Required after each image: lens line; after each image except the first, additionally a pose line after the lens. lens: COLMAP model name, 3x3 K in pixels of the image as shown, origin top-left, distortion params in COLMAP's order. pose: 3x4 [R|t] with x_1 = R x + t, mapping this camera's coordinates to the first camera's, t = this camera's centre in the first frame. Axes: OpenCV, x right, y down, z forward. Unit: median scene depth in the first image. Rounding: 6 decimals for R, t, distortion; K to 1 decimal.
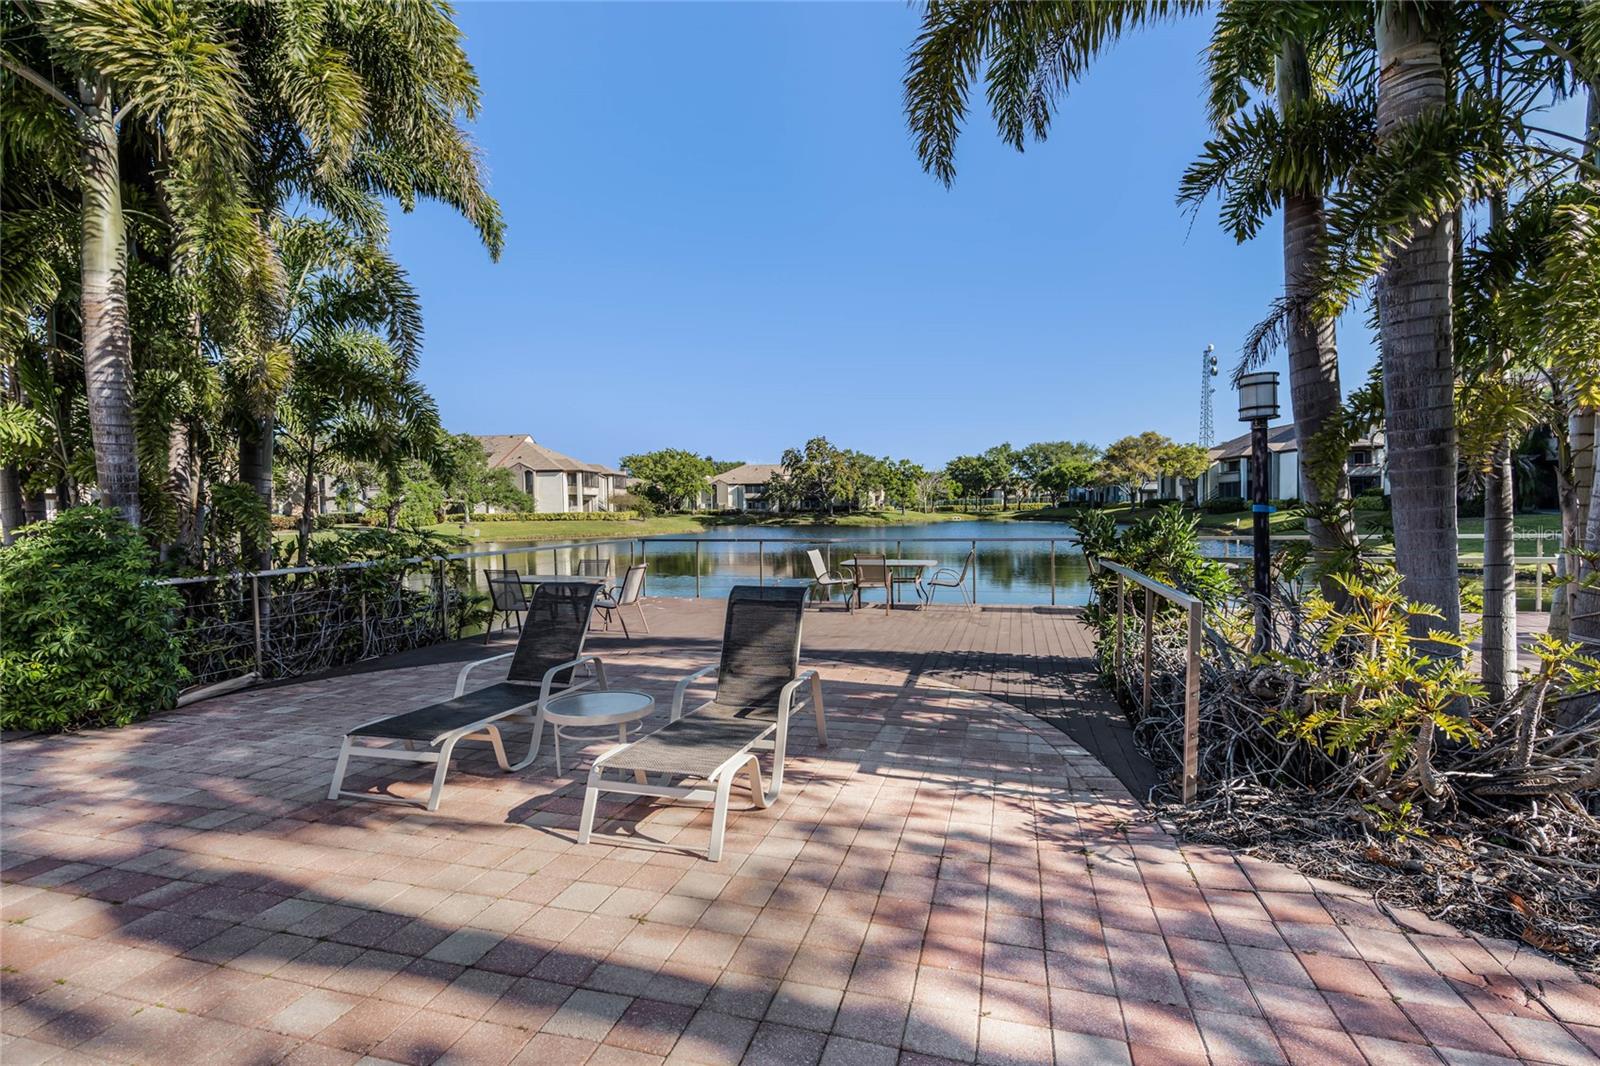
lens RADIAL K [[733.1, 0, 804.6], [0, 733.1, 531.0], [0, 0, 1]] dist [0.001451, 0.001127]
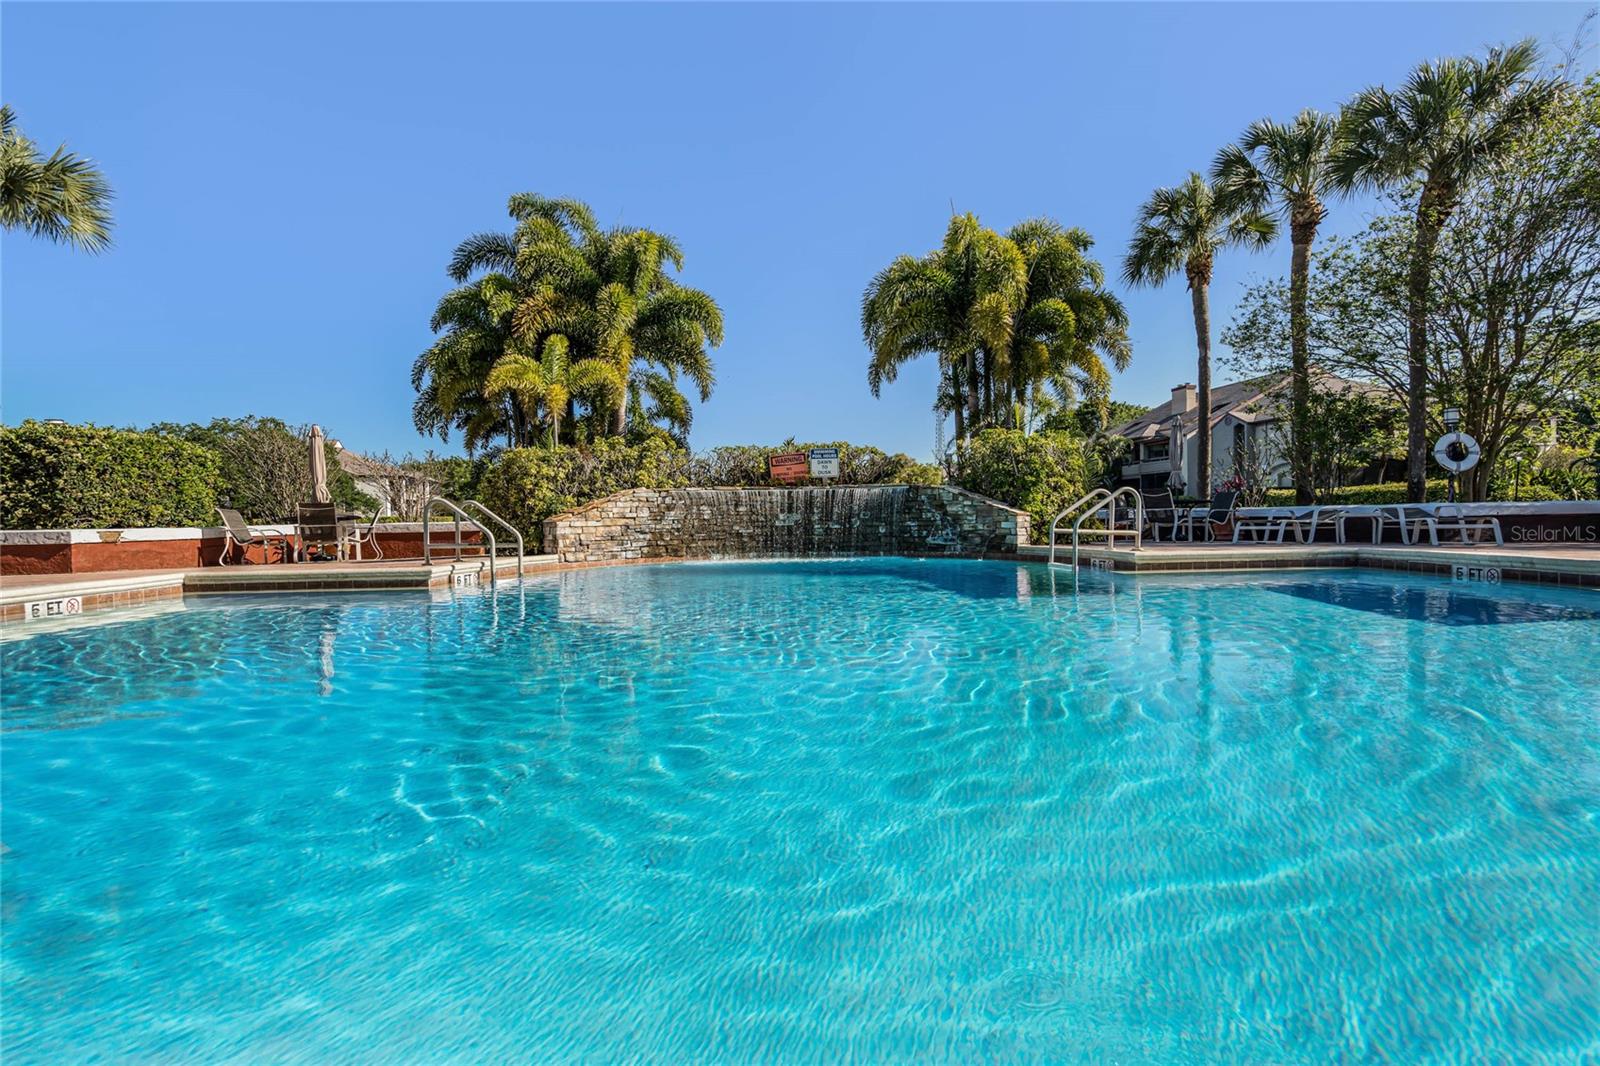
lens RADIAL K [[733.1, 0, 801.9], [0, 733.1, 530.4], [0, 0, 1]] dist [0.001451, 0.001127]
pose [[0.951105, -0.005142, 0.308824, -0.050714], [0.010548, 0.999819, -0.015838, 0.010045], [-0.308687, 0.018321, 0.950987, -0.092888]]
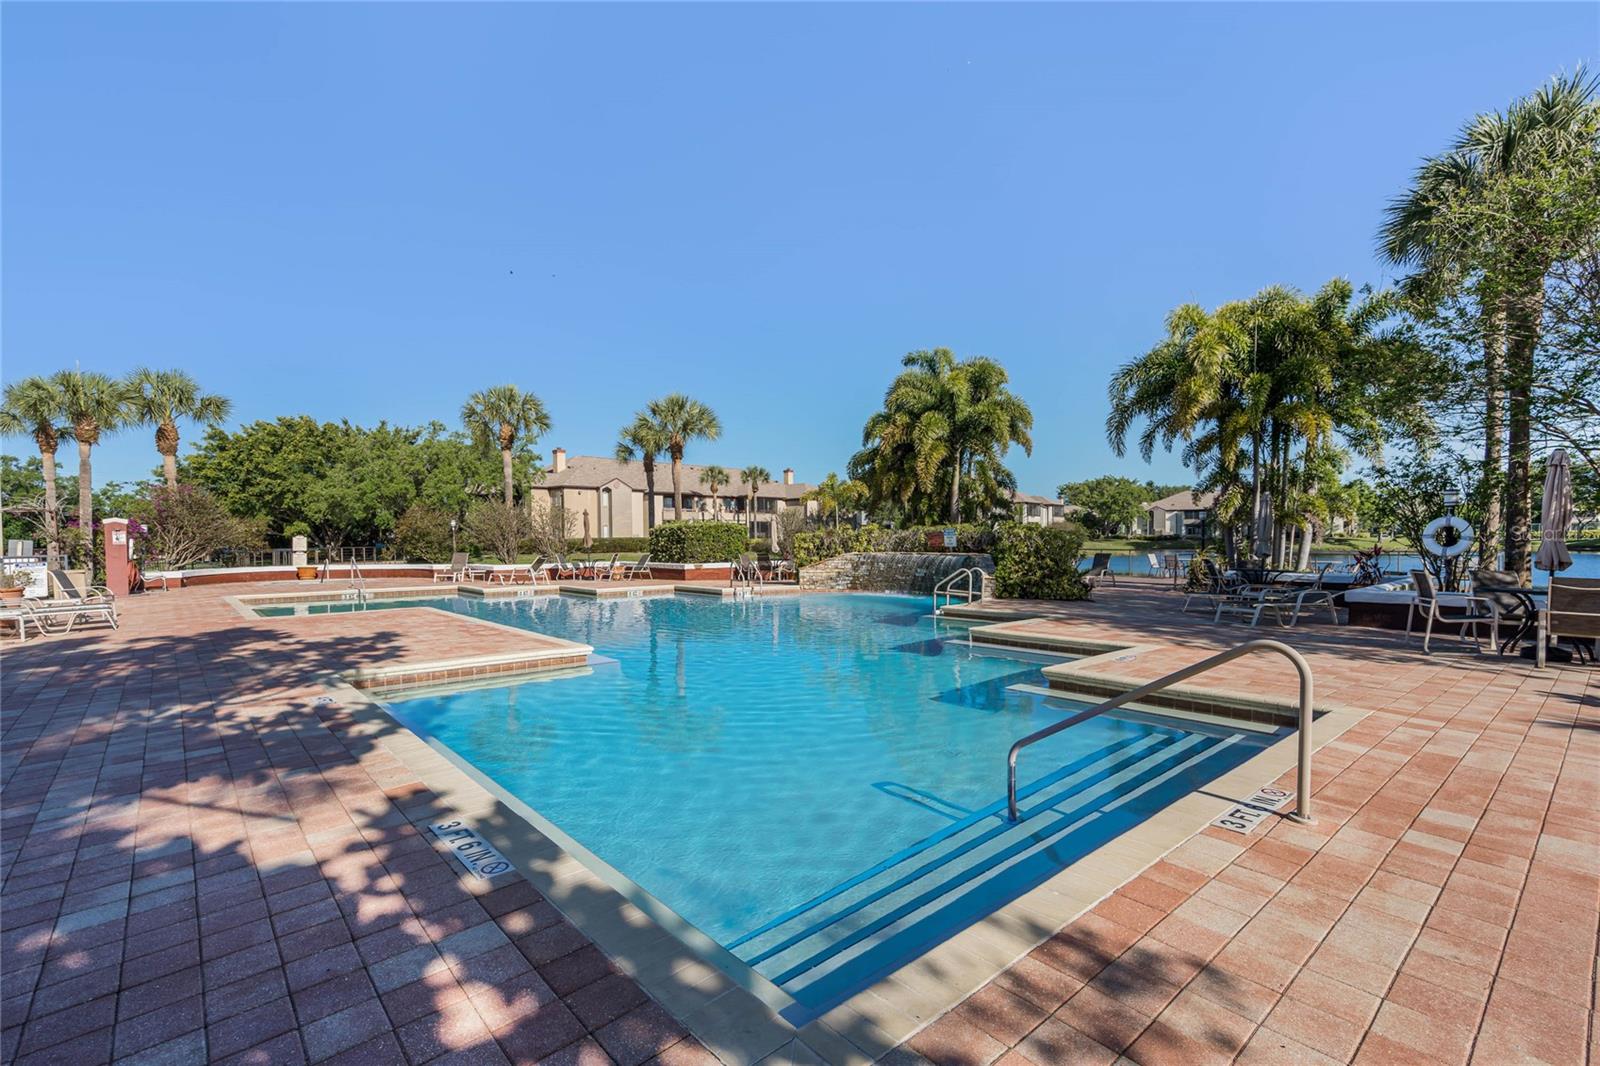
lens RADIAL K [[733.1, 0, 798.2], [0, 733.1, 538.3], [0, 0, 1]] dist [0.001451, 0.001127]
pose [[0.834909, 0.011373, -0.550270, 0.032313], [-0.023892, 0.999593, -0.015590, 0.003576], [0.549869, 0.026163, 0.834841, -0.143926]]
